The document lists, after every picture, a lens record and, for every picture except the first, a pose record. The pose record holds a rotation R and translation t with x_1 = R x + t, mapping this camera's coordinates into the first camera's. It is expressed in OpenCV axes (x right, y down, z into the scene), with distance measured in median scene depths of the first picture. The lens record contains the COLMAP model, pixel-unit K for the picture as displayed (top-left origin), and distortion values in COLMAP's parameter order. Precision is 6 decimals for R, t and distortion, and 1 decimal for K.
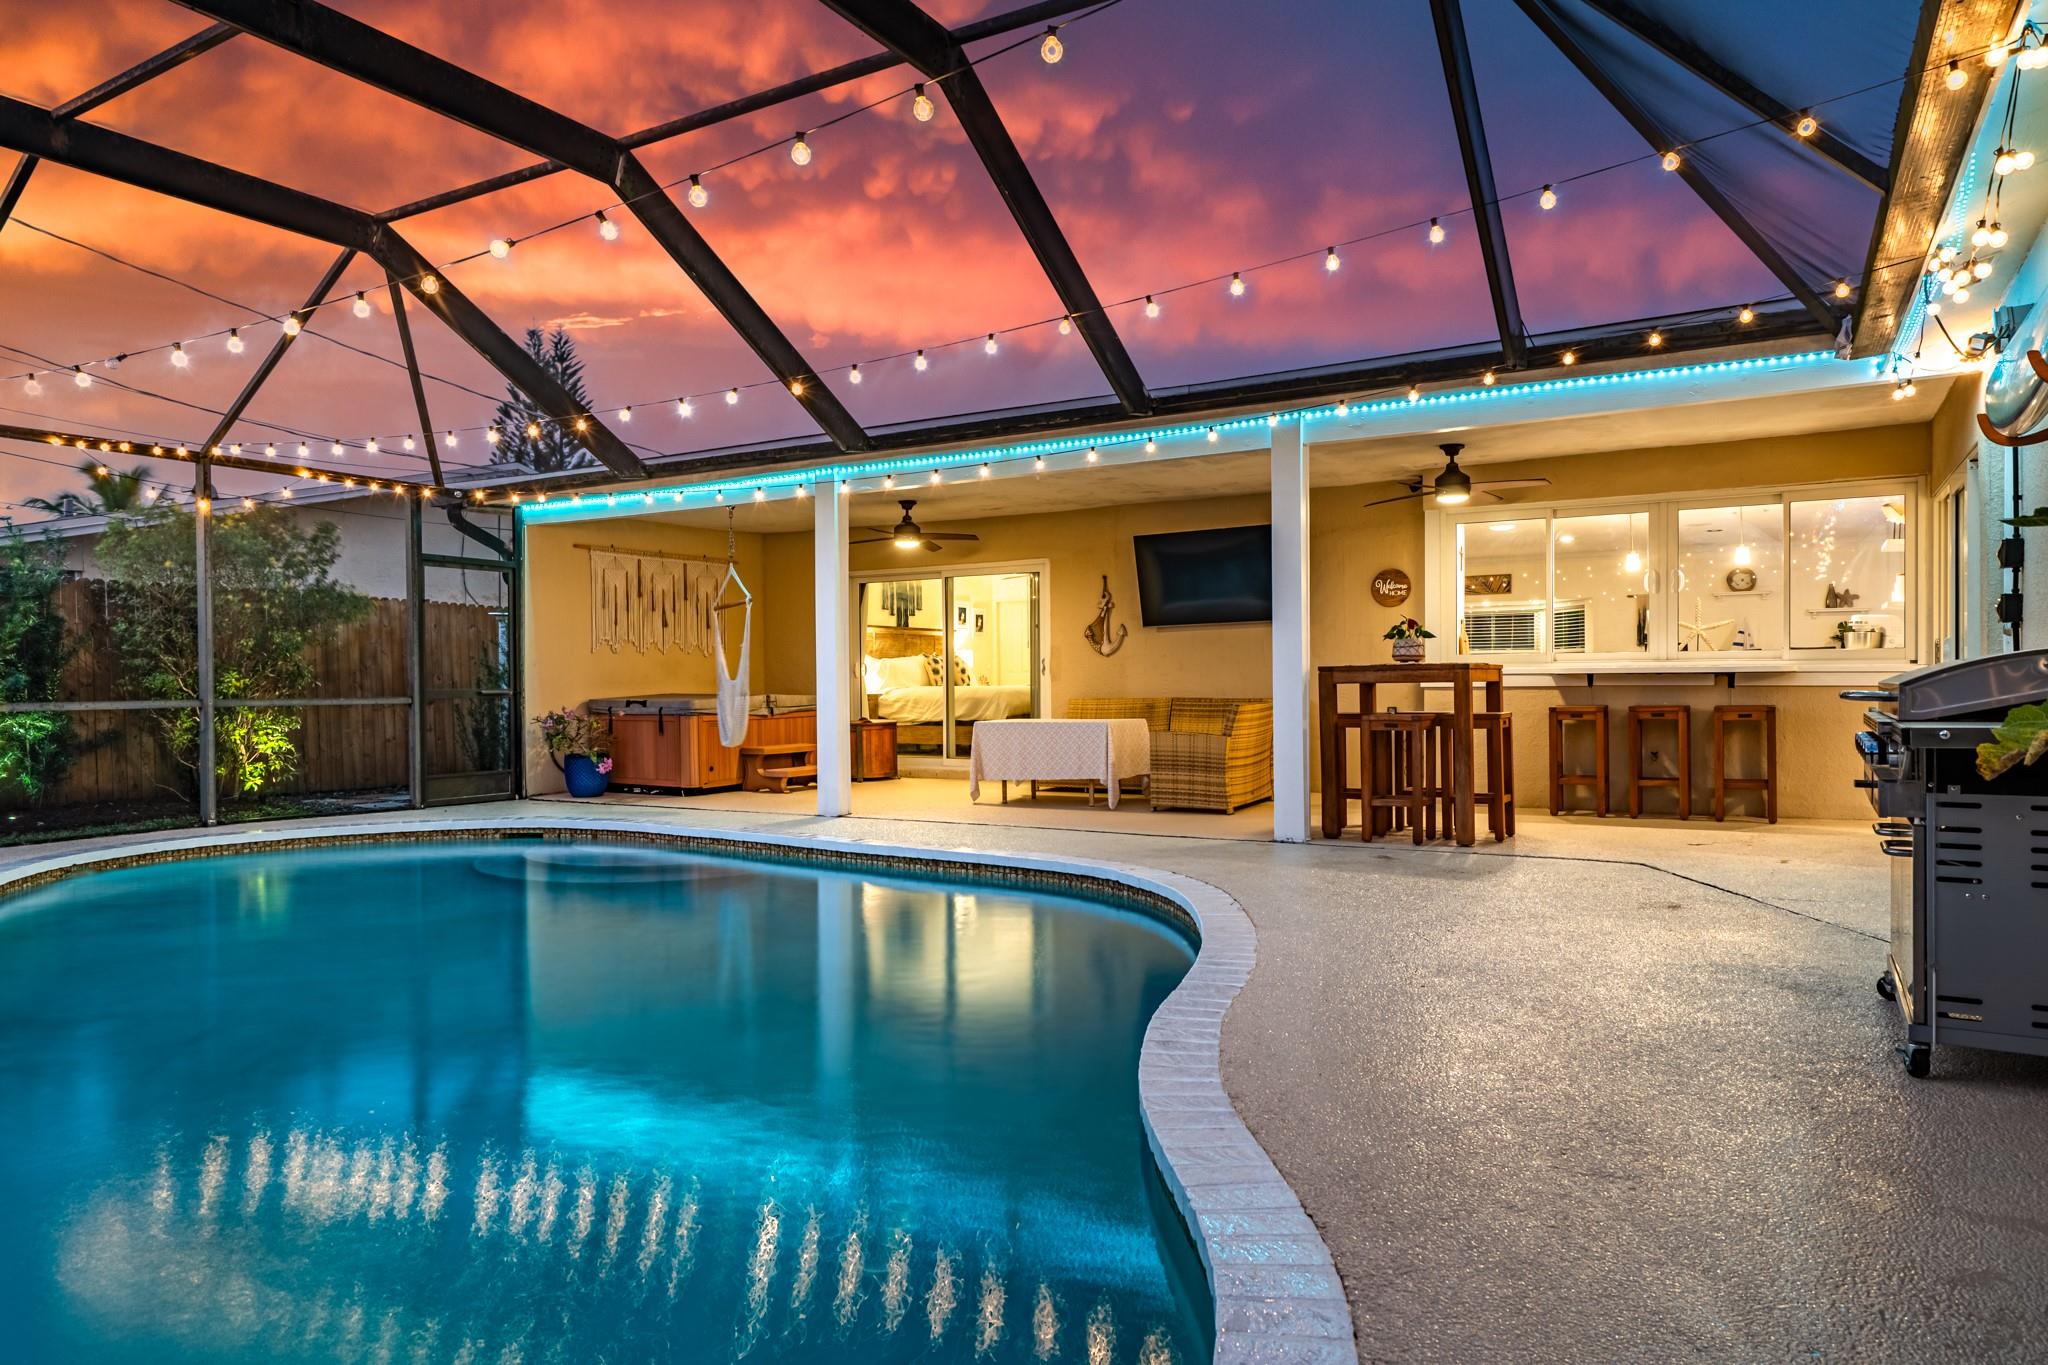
lens RADIAL K [[1250.5, 0, 1024.0], [0, 1250.5, 682.5], [0, 0, 1]] dist [0.016613, -0.000259]
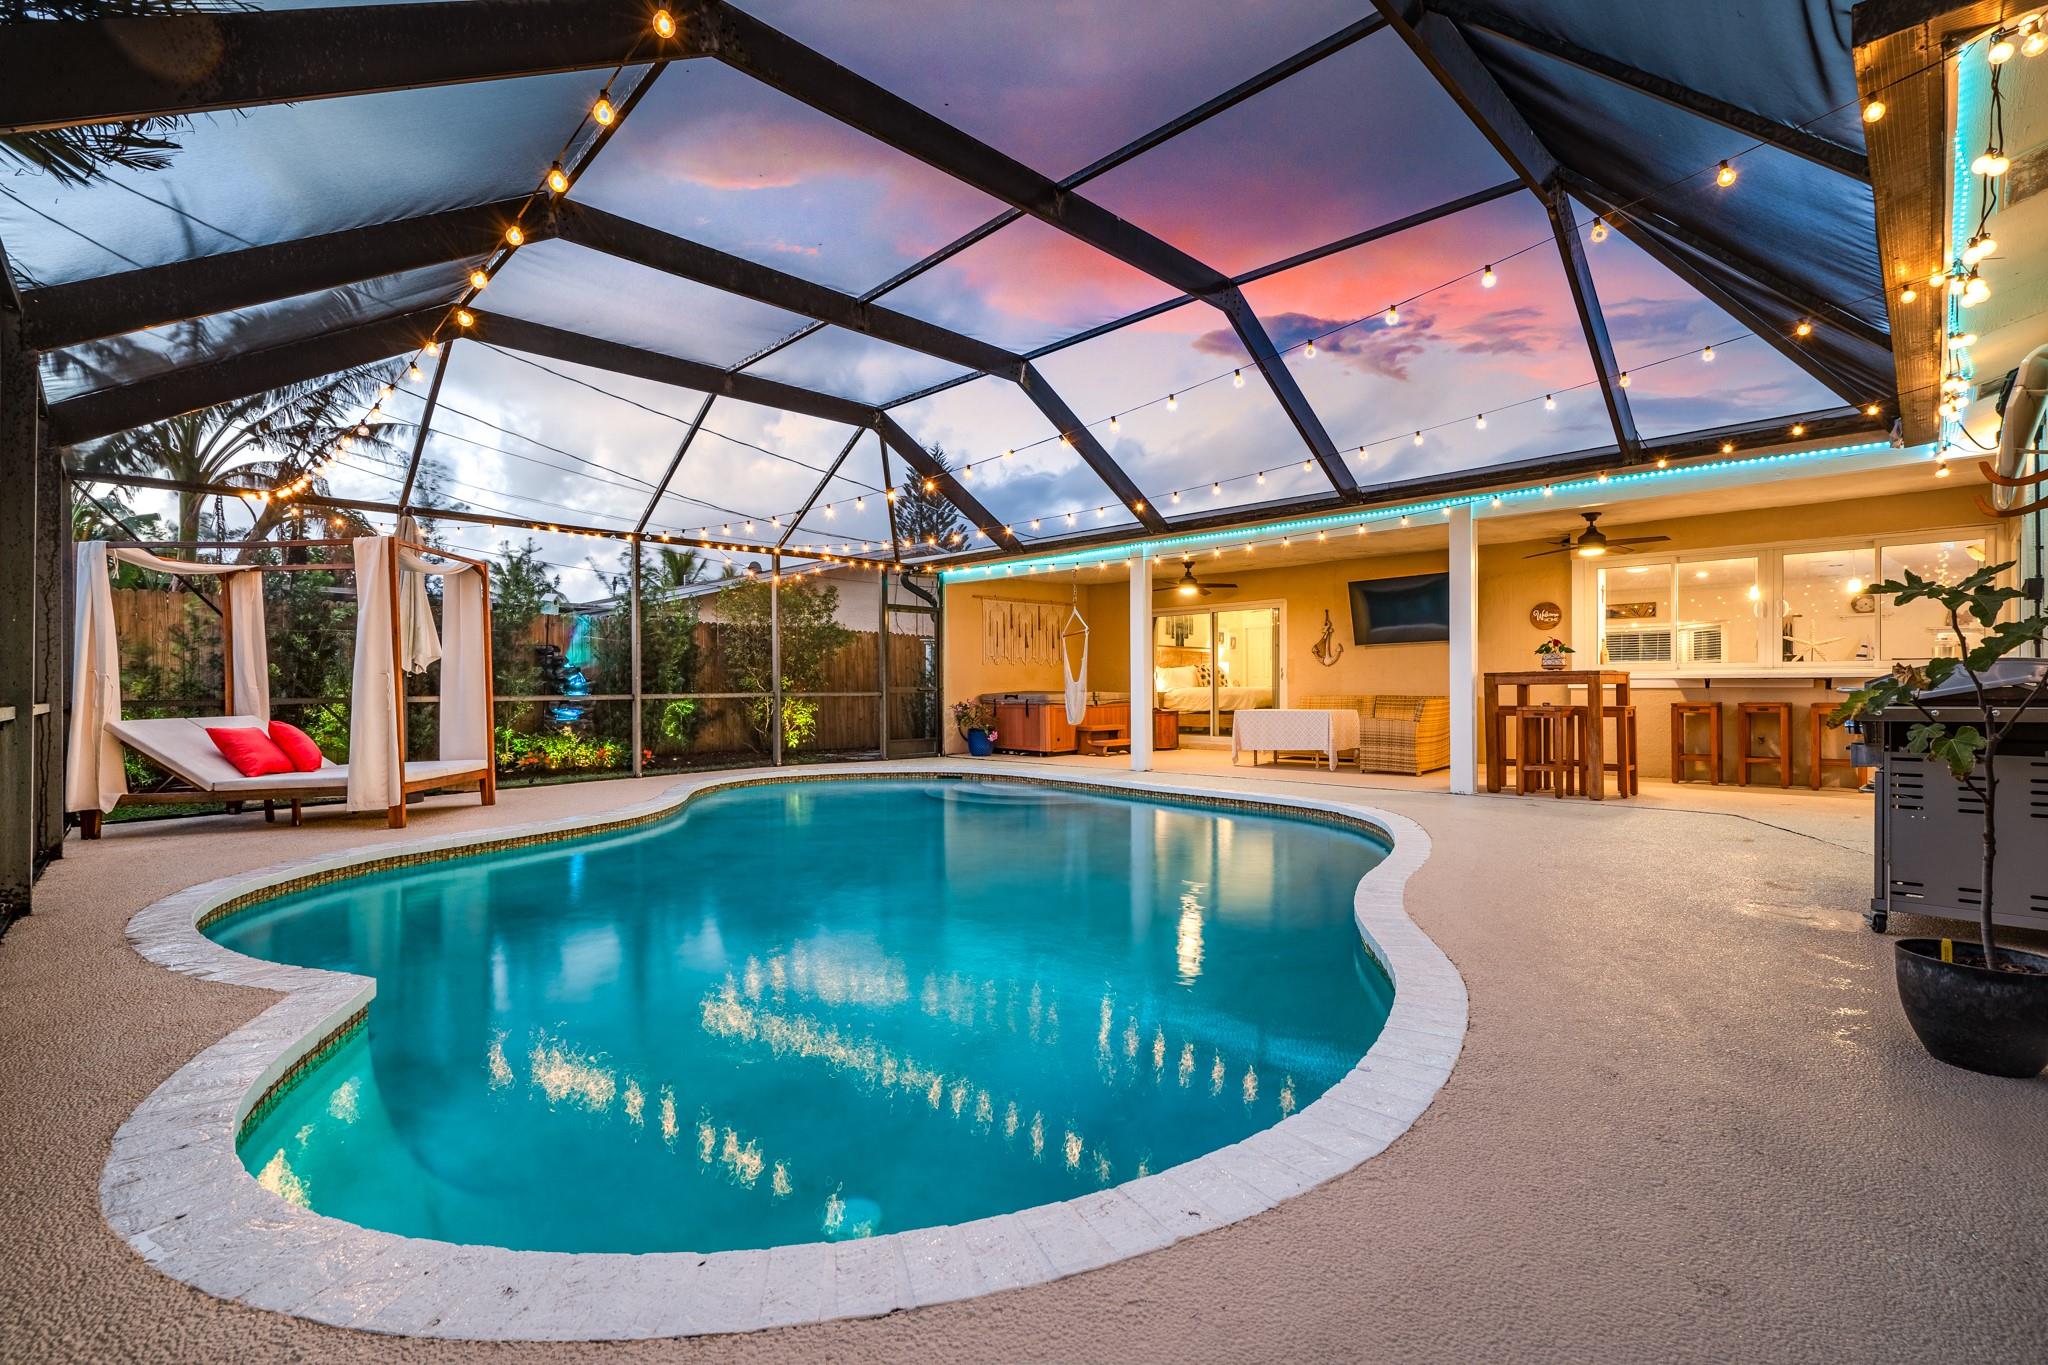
lens RADIAL K [[917.1, 0, 1024.6], [0, 917.1, 687.1], [0, 0, 1]] dist [-0.011616, 0.010023]
pose [[0.968982, 0.003989, -0.247099, -0.012945], [-0.003706, 0.999992, 0.001613, 0.002988], [0.247104, -0.000647, 0.968989, -0.116598]]
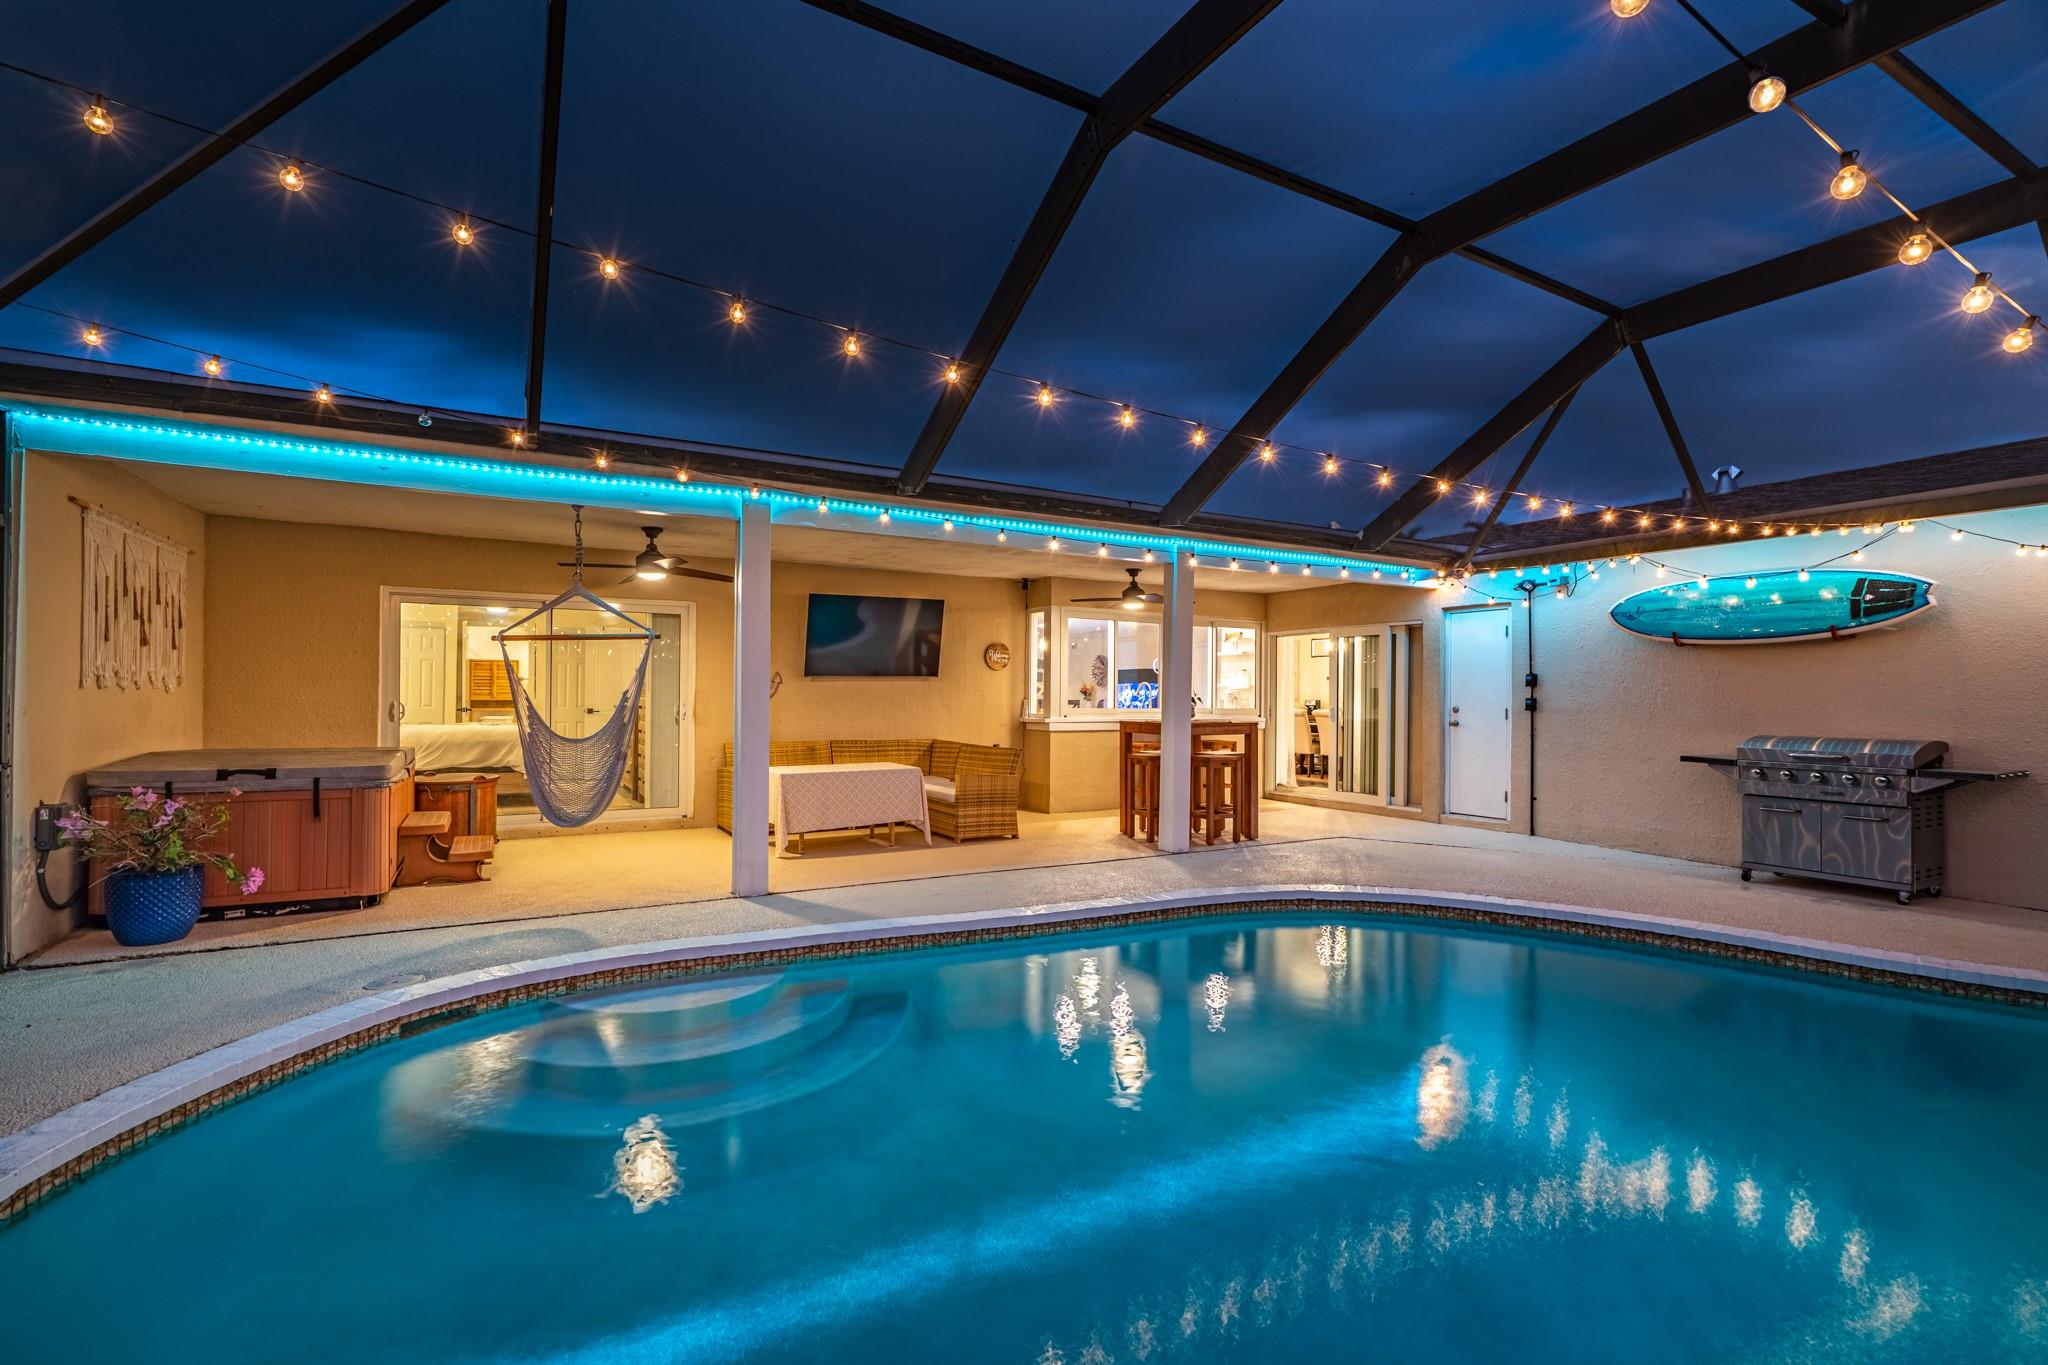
lens RADIAL K [[955.0, 0, 1024.0], [0, 955.0, 682.5], [0, 0, 1]] dist [-0.001353, -0.000174]
pose [[0.490266, 0.028120, 0.871119, -0.612027], [-0.005448, 0.999559, -0.029200, -0.019291], [-0.871556, 0.009570, 0.490203, 0.492397]]
